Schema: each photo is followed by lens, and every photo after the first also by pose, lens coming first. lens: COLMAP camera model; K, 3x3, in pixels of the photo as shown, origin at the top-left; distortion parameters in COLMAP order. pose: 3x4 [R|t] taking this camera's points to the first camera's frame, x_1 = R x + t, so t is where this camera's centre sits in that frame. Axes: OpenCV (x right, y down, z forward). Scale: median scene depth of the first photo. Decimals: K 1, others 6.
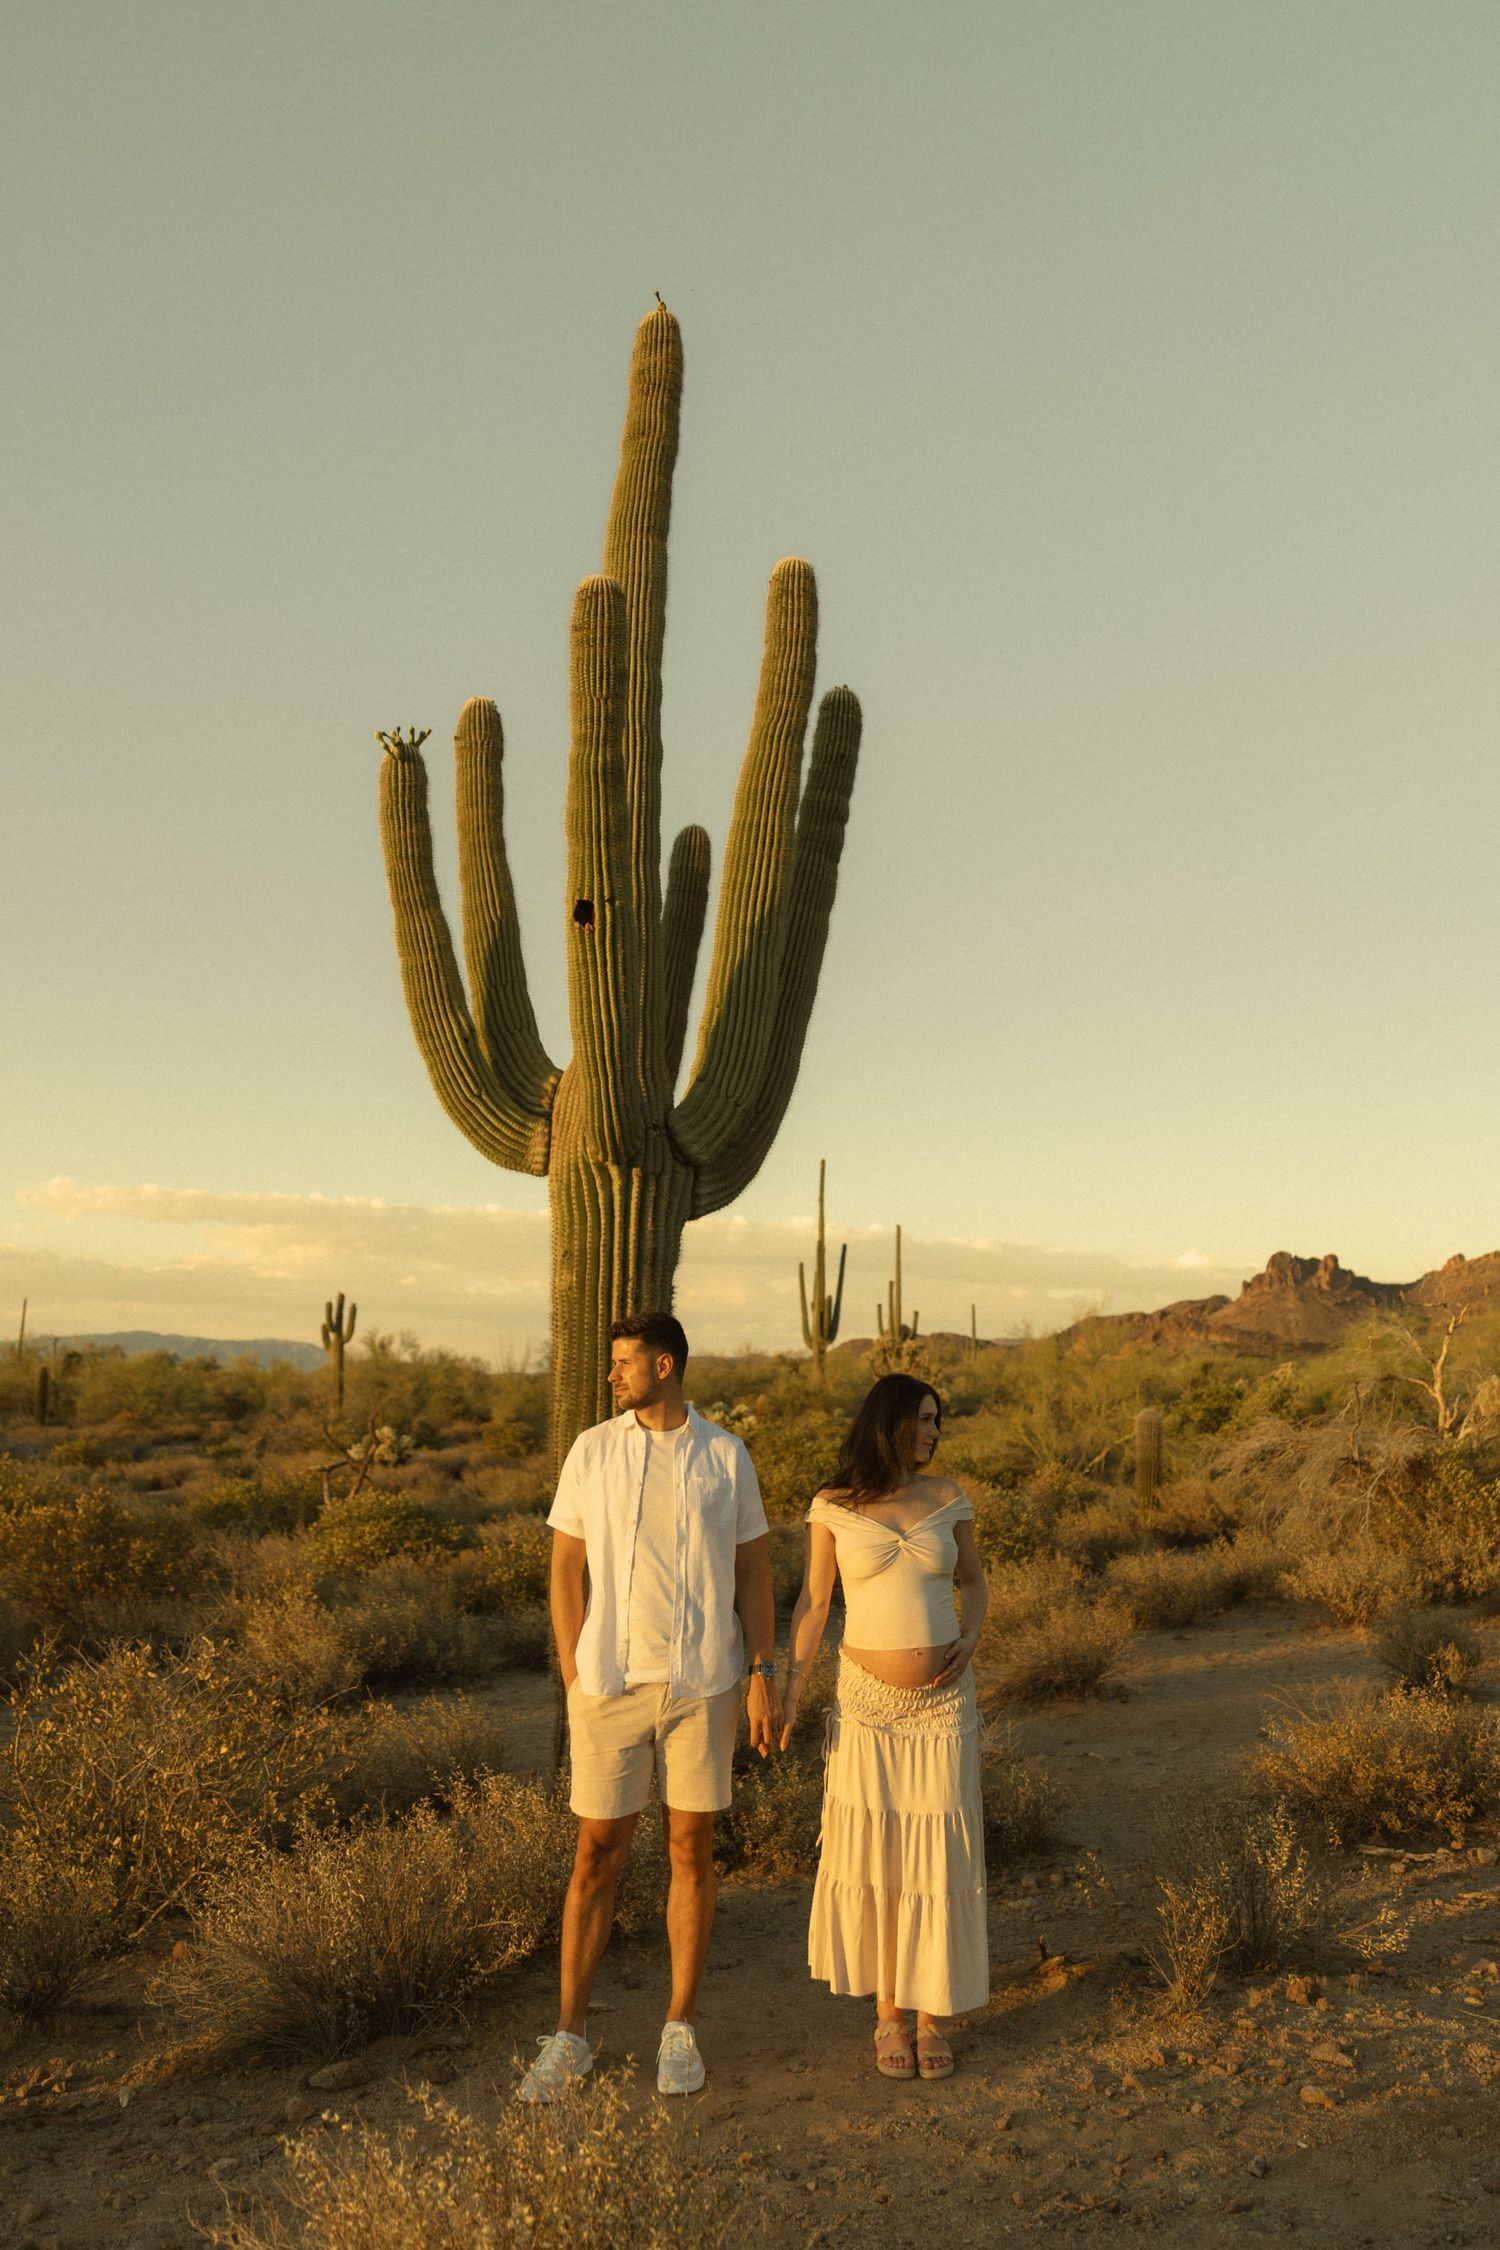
lens RADIAL K [[1850.0, 0, 749.0], [0, 1850.0, 1123.7], [0, 0, 1]] dist [-0.003979, 0.003749]
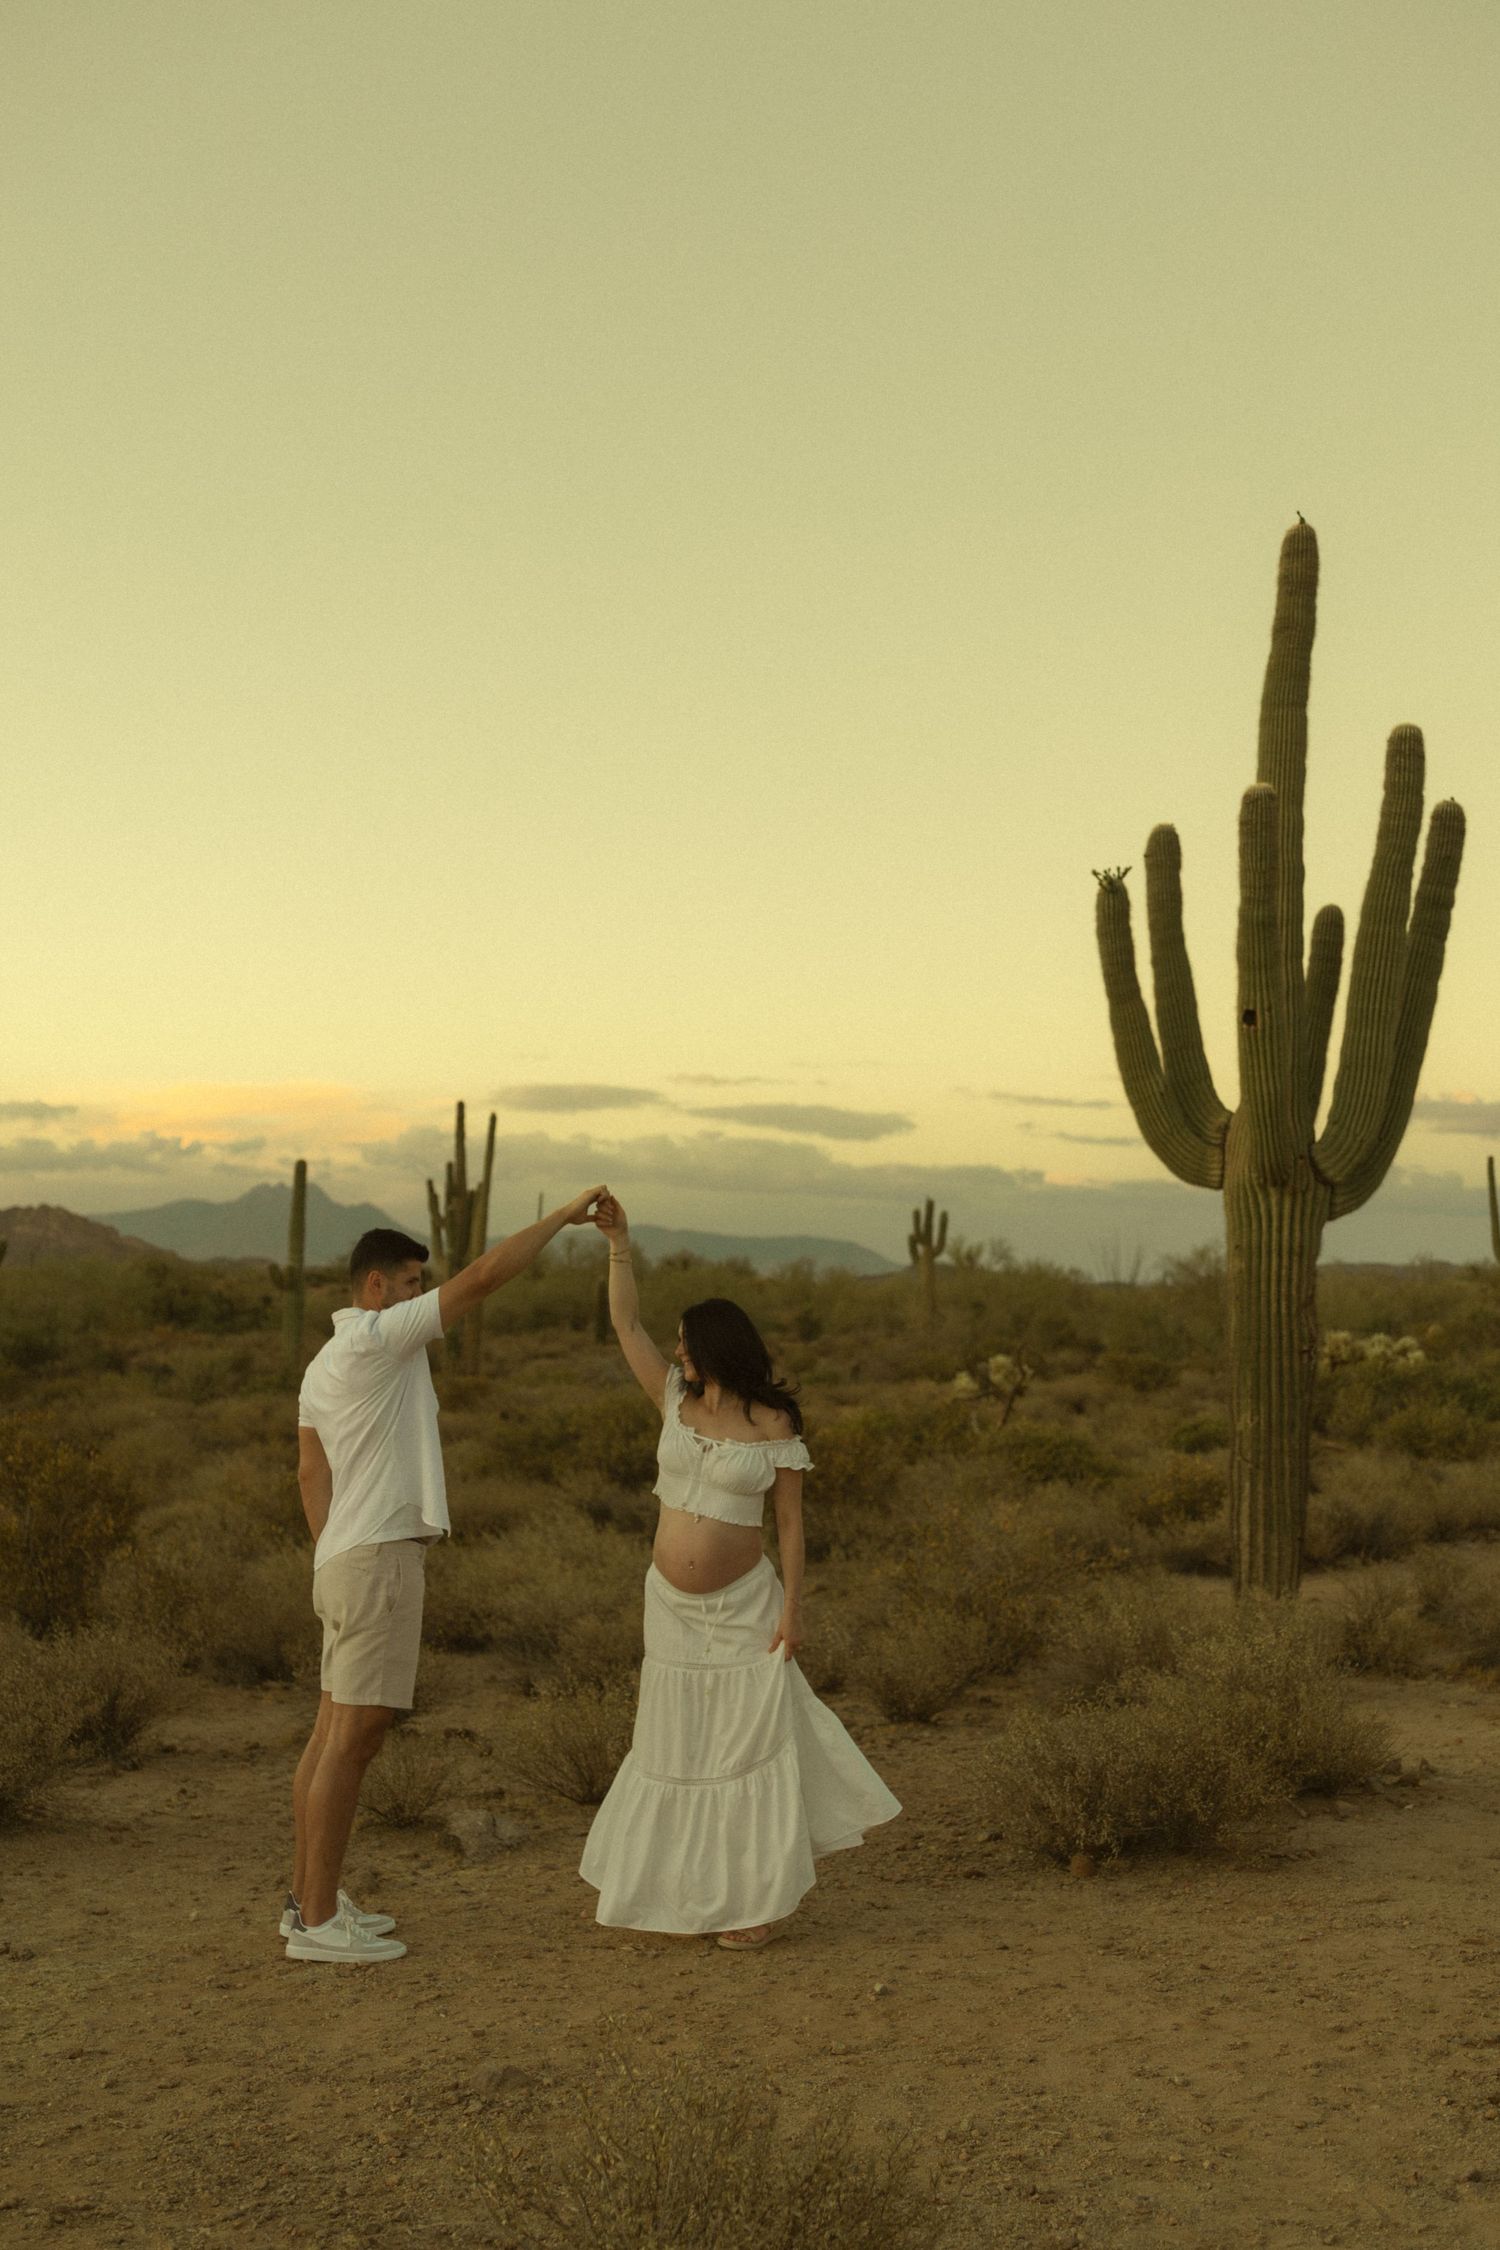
lens RADIAL K [[2389.0, 0, 723.6], [0, 2389.0, 1113.1], [0, 0, 1]] dist [0.008864, 0.016917]
pose [[0.959016, -0.006477, -0.283277, 0.039581], [0.024233, 0.997951, 0.059221, -0.140927], [0.282313, -0.063659, 0.957208, -0.796971]]
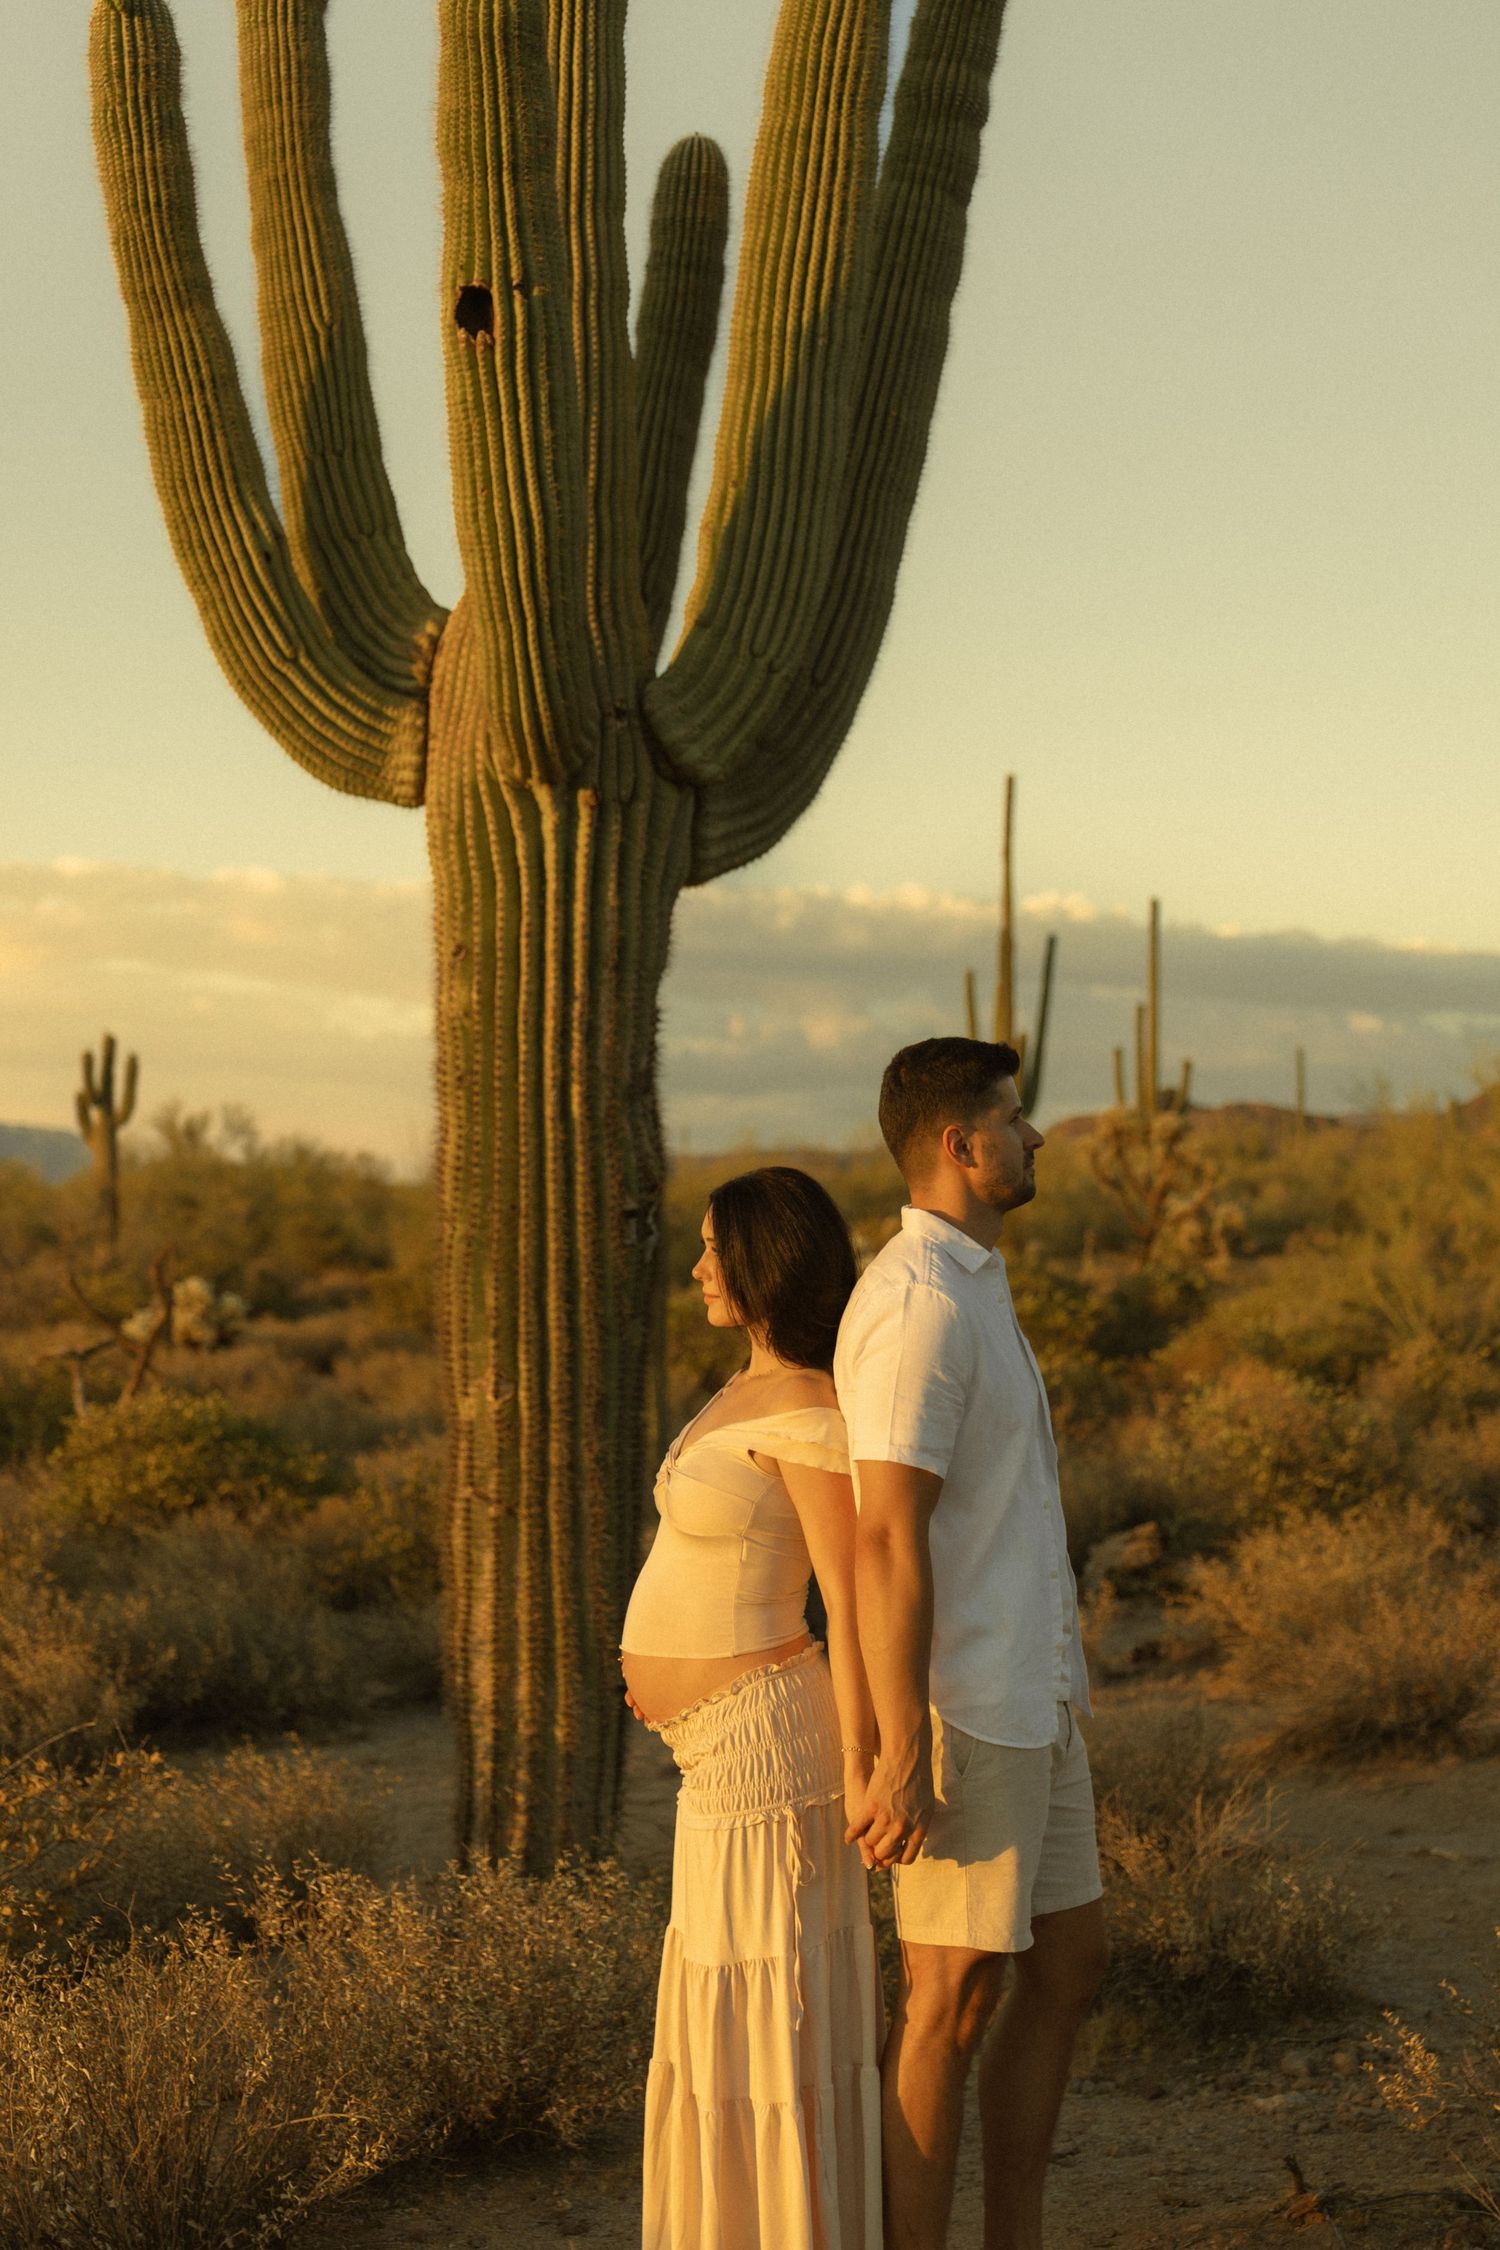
lens RADIAL K [[3505.3, 0, 719.4], [0, 3505.3, 1120.7], [0, 0, 1]] dist [-0.180647, 1.595316]
pose [[0.998942, -0.006370, -0.045551, 0.022473], [0.011645, 0.993121, 0.116511, 0.001157], [0.044495, -0.116918, 0.992144, -0.018401]]
